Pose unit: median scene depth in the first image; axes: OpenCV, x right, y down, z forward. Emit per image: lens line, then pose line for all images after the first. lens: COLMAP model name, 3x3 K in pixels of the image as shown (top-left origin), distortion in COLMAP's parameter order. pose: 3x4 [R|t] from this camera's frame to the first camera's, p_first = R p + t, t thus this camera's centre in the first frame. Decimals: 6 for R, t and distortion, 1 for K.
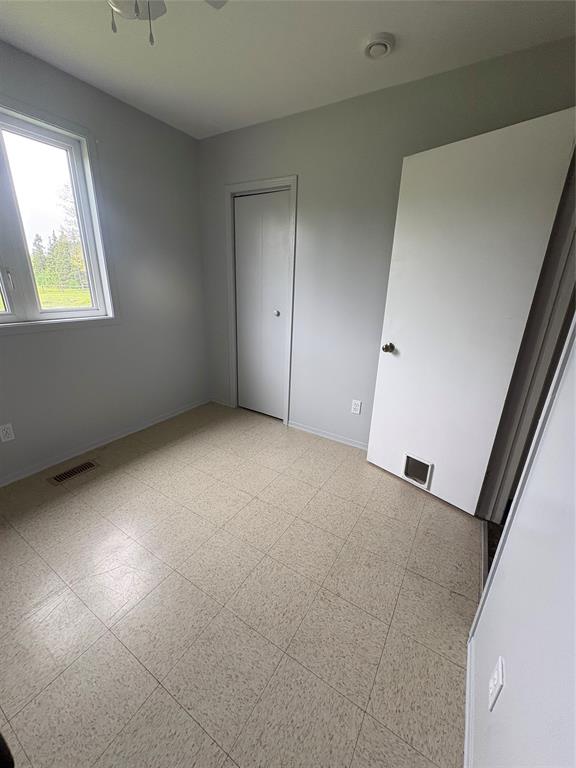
lens RADIAL K [[304.0, 0, 286.5], [0, 304.0, 378.5], [0, 0, 1]] dist [-0.011711, 0.000951]
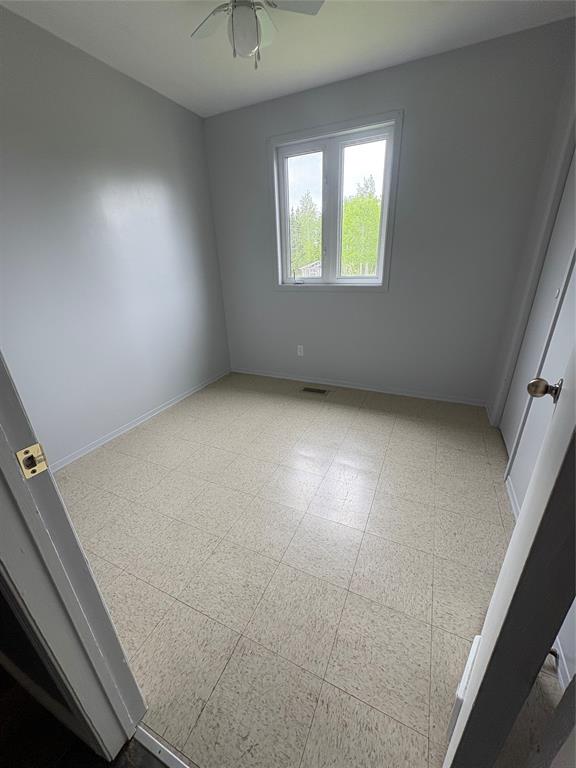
lens RADIAL K [[304.0, 0, 290.0], [0, 304.0, 379.8], [0, 0, 1]] dist [-0.011711, 0.000951]
pose [[0.122565, 0.330355, -0.935865, 0.667010], [-0.264416, 0.919761, 0.290041, -0.139372], [0.956589, 0.211908, 0.200081, 0.623593]]
